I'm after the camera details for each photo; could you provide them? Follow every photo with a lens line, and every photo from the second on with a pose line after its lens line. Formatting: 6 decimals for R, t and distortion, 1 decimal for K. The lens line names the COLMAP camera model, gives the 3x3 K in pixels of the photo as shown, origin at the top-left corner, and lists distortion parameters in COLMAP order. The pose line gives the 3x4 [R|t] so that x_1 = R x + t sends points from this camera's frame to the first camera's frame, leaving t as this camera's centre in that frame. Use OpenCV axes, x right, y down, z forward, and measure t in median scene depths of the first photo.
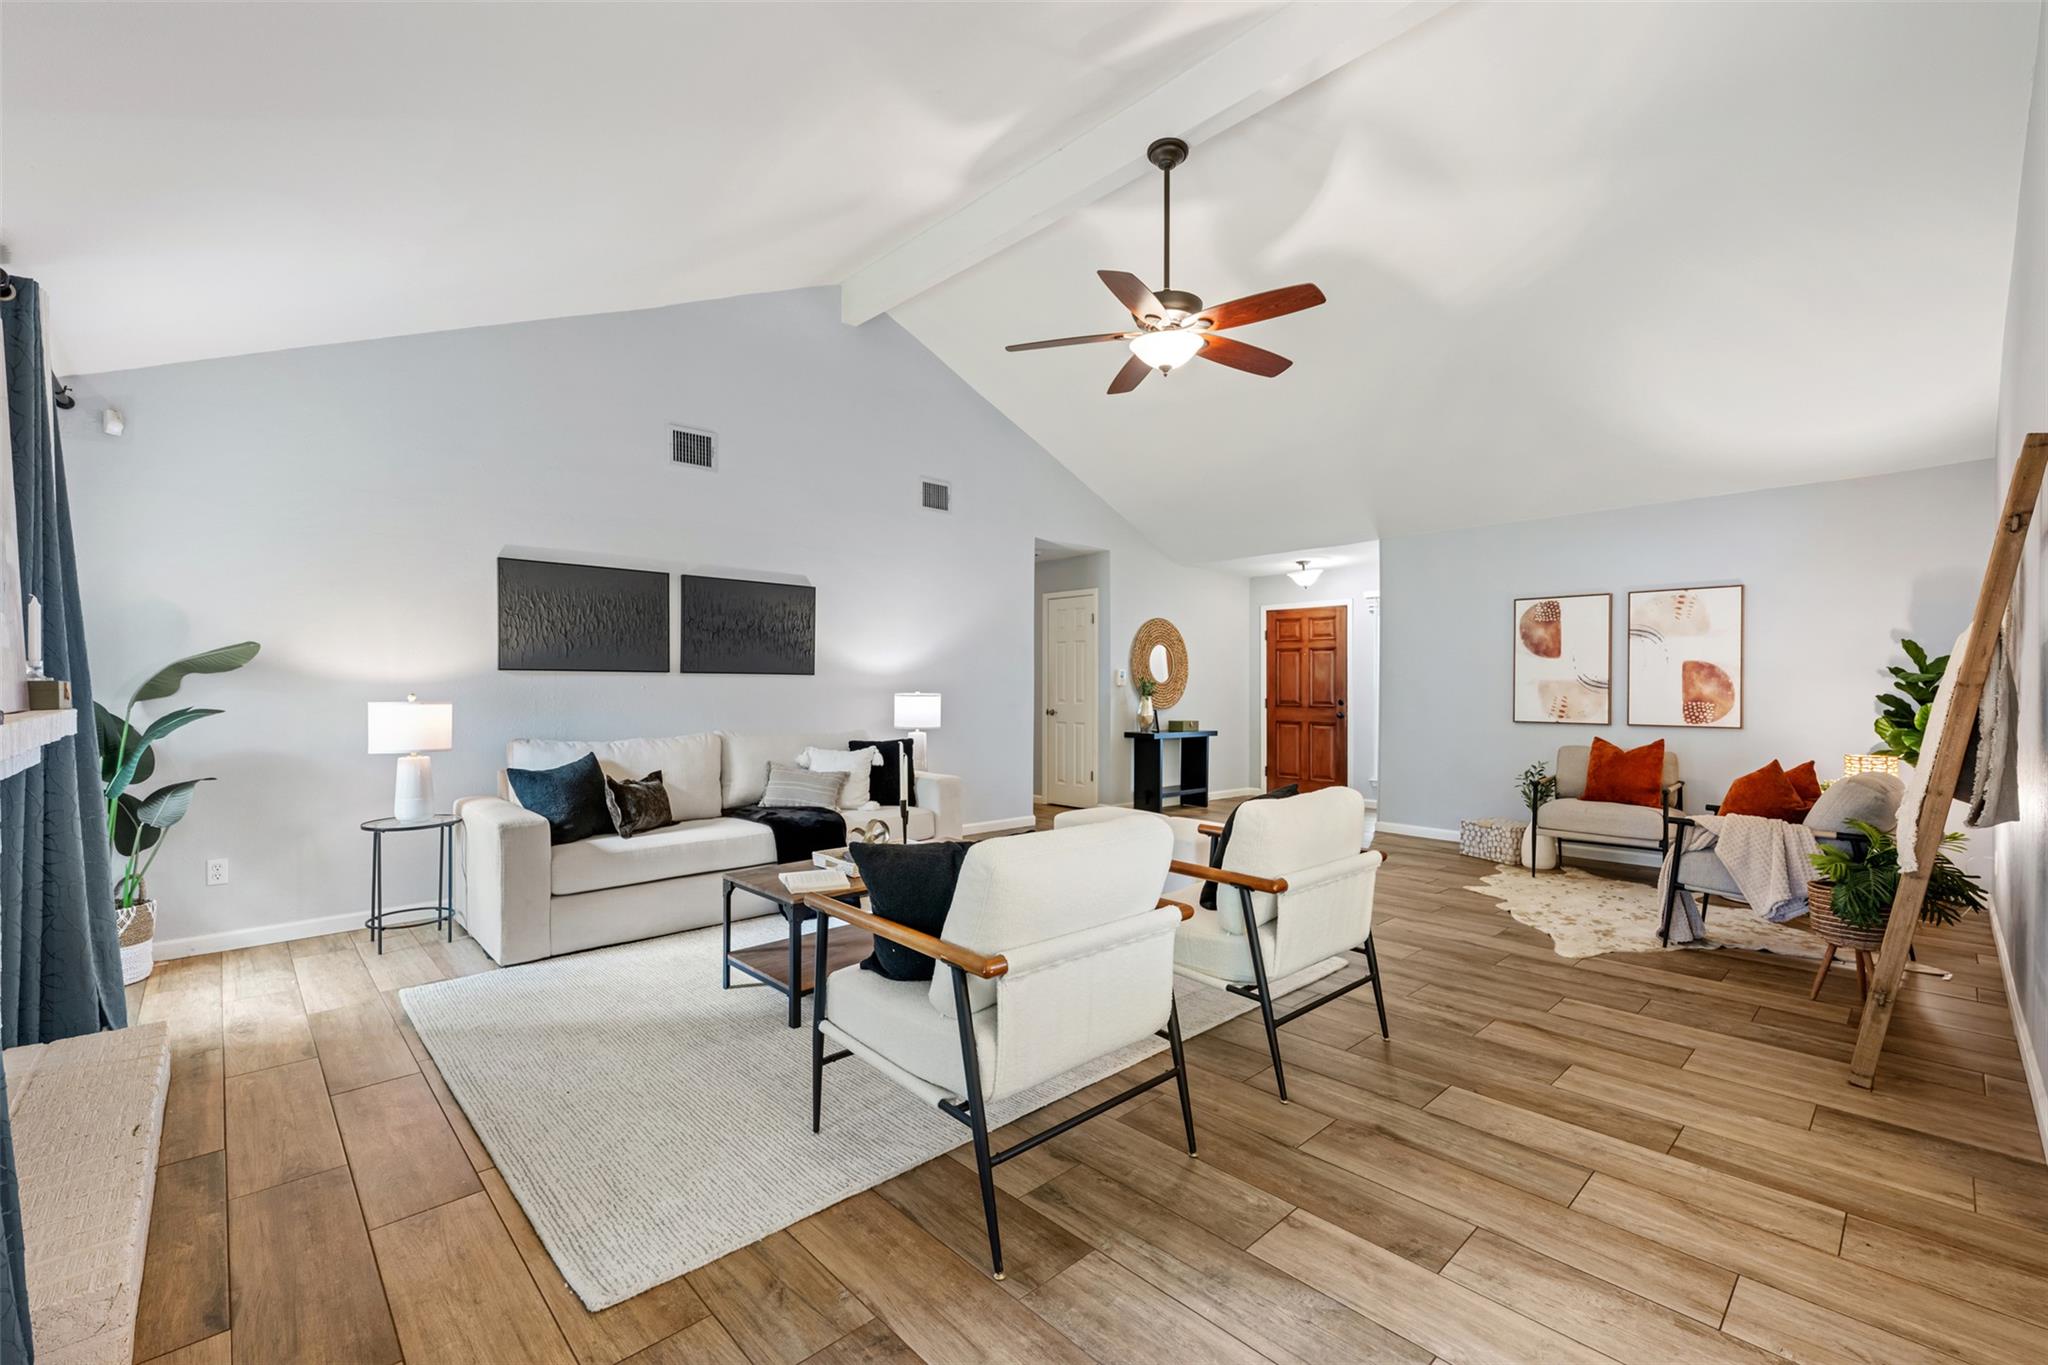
lens RADIAL K [[873.9, 0, 1024.0], [0, 873.9, 682.5], [0, 0, 1]] dist [0.003473, 0.000150]
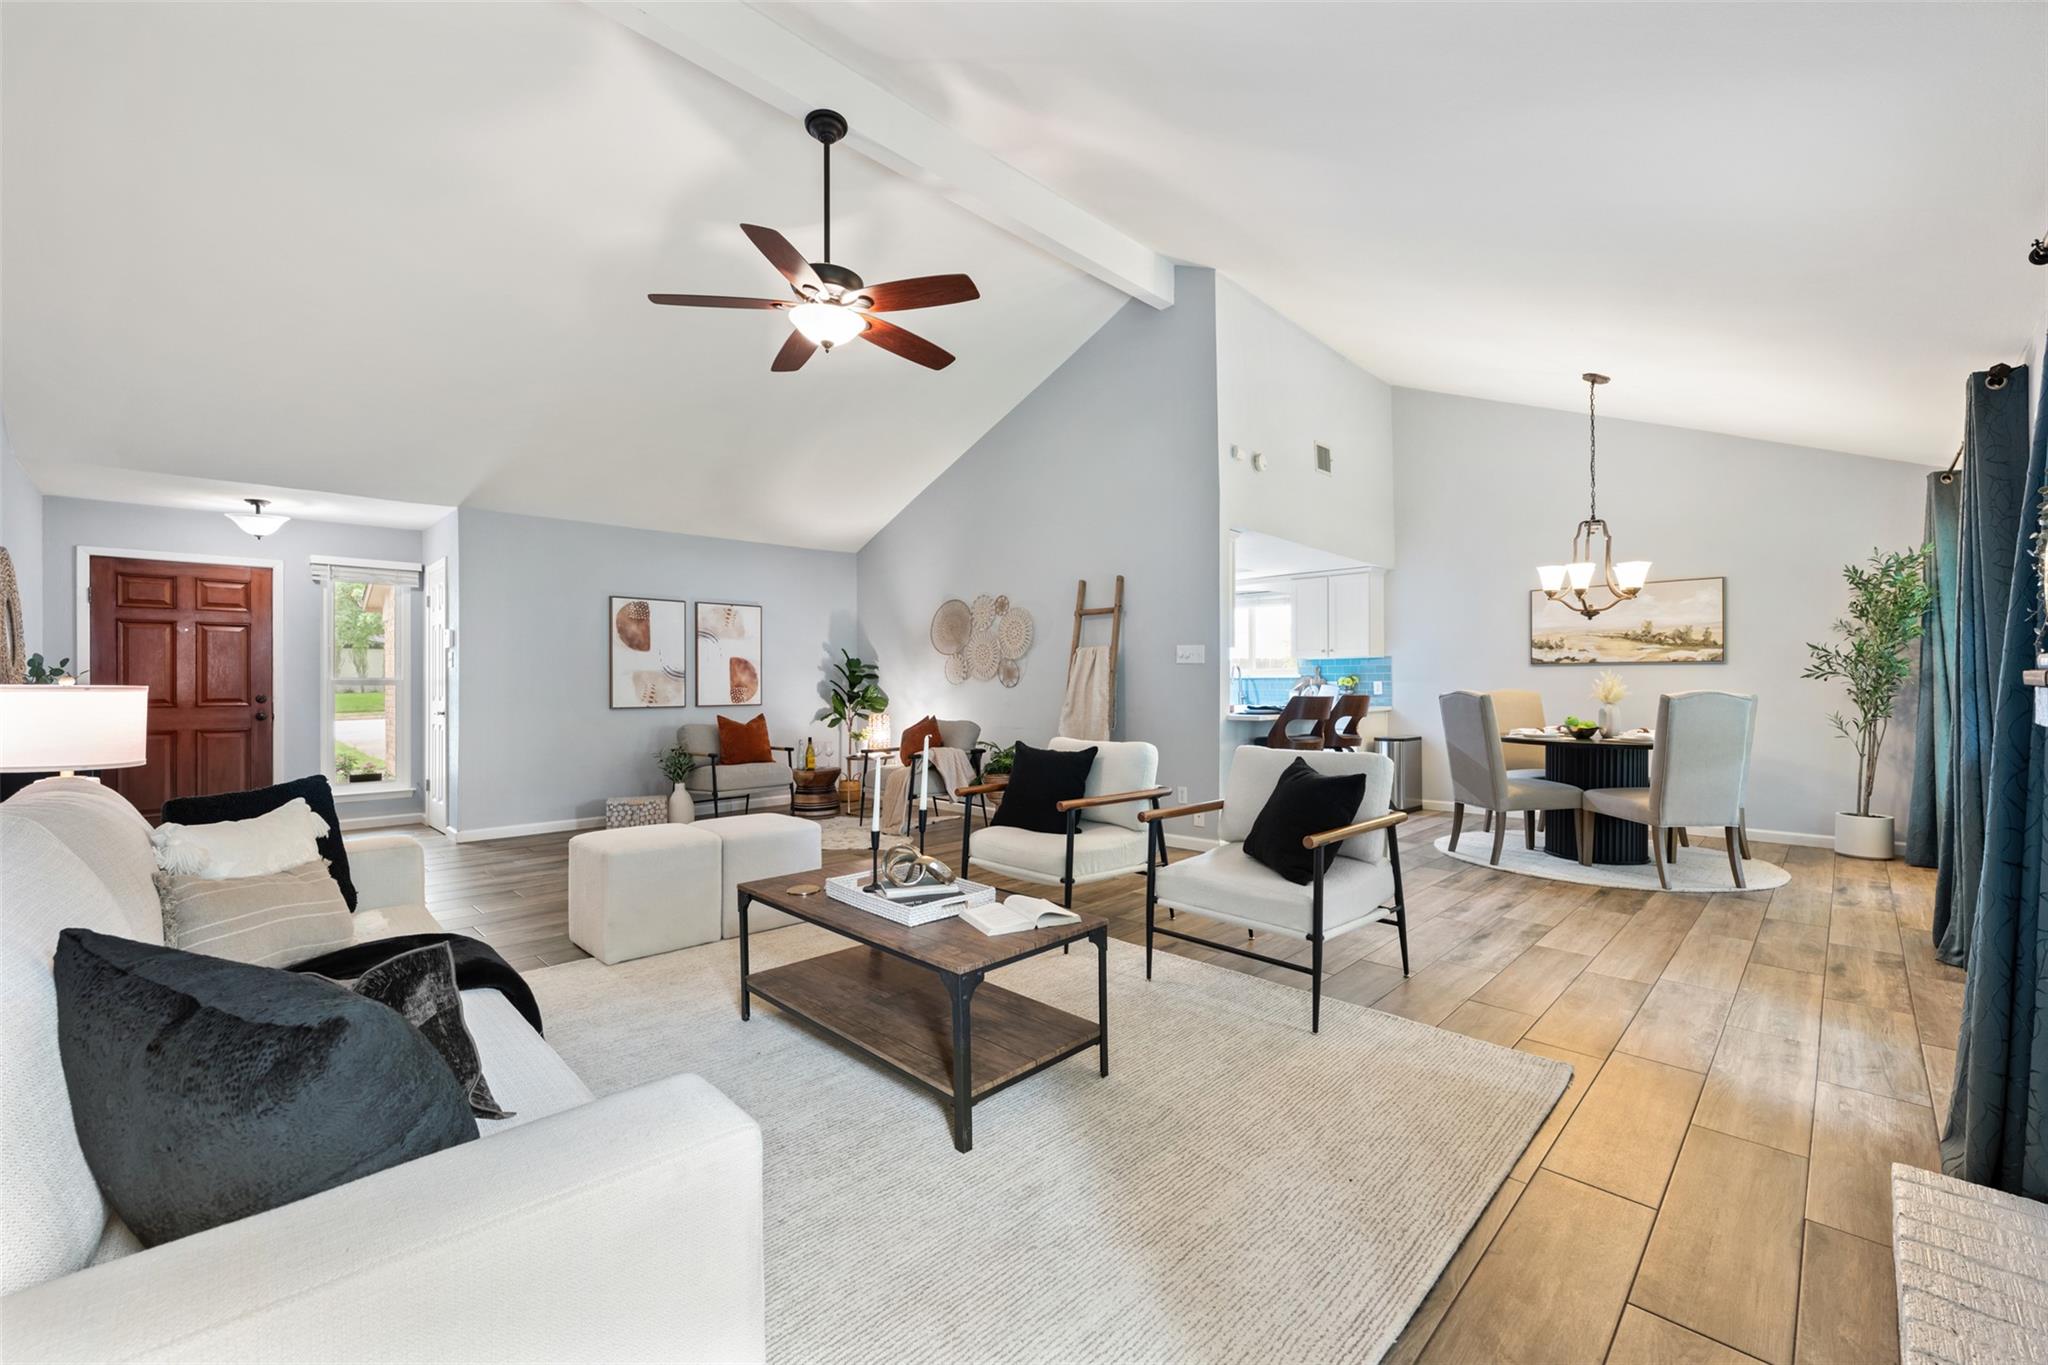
lens RADIAL K [[832.3, 0, 1024.0], [0, 832.3, 682.5], [0, 0, 1]] dist [0.000127, 0.000314]
pose [[-0.045667, -0.003256, 0.998951, -0.397043], [0.000600, 0.999994, 0.003287, 0.007467], [-0.998957, 0.000749, -0.045665, 0.422734]]
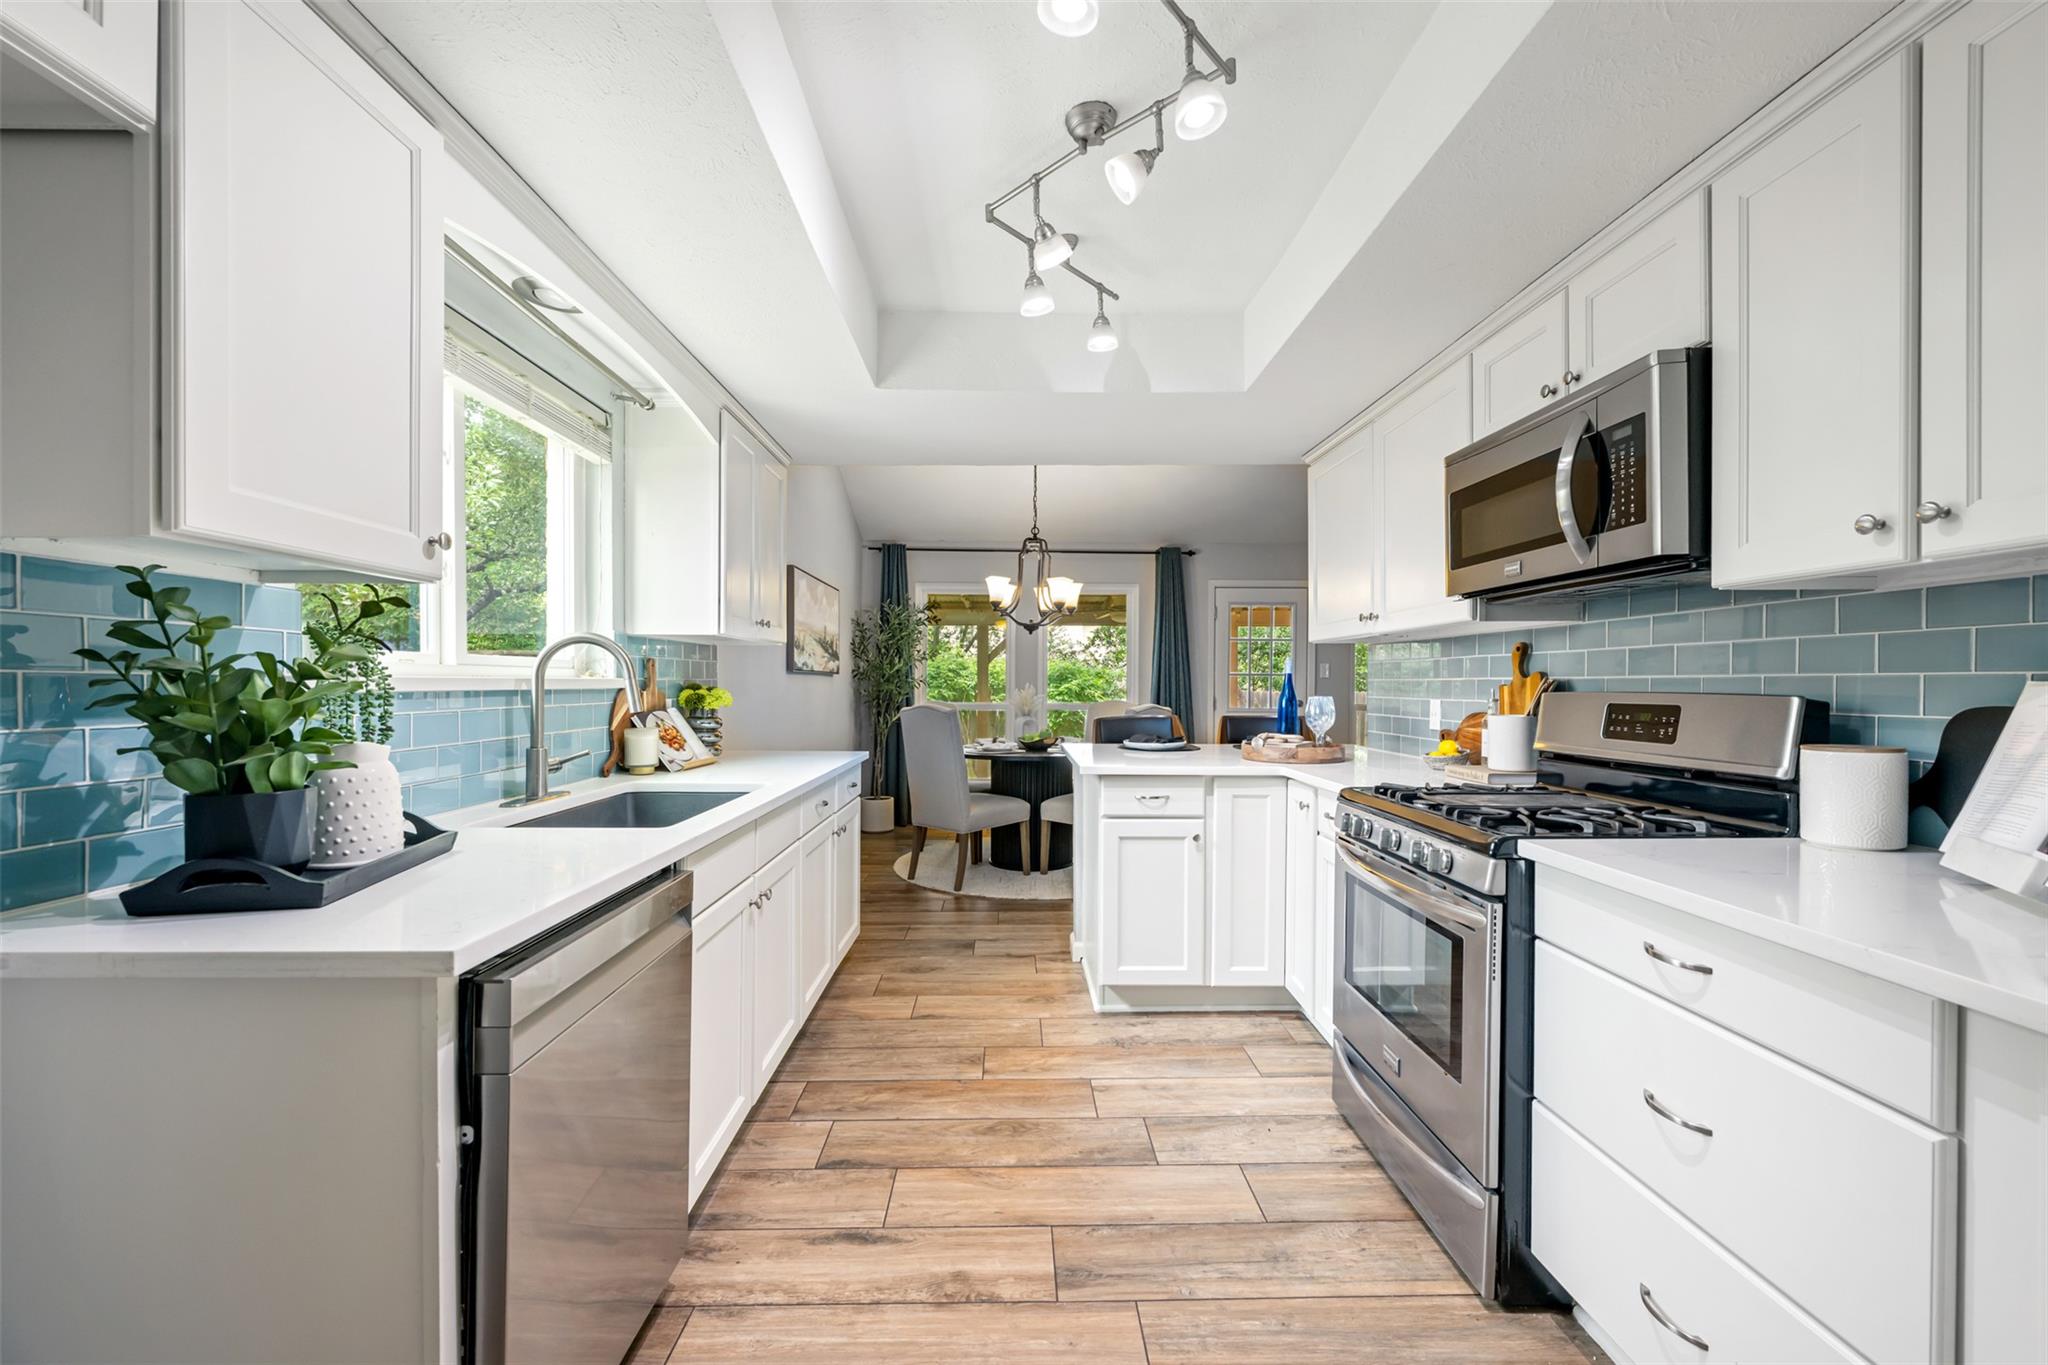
lens RADIAL K [[807.8, 0, 1022.1], [0, 807.8, 682.0], [0, 0, 1]] dist [-0.001628, 0.000077]
pose [[-0.663145, -0.009378, -0.748433, 0.750432], [-0.003953, 0.999951, -0.009026, 0.004955], [0.748481, -0.003027, -0.663149, 0.377081]]
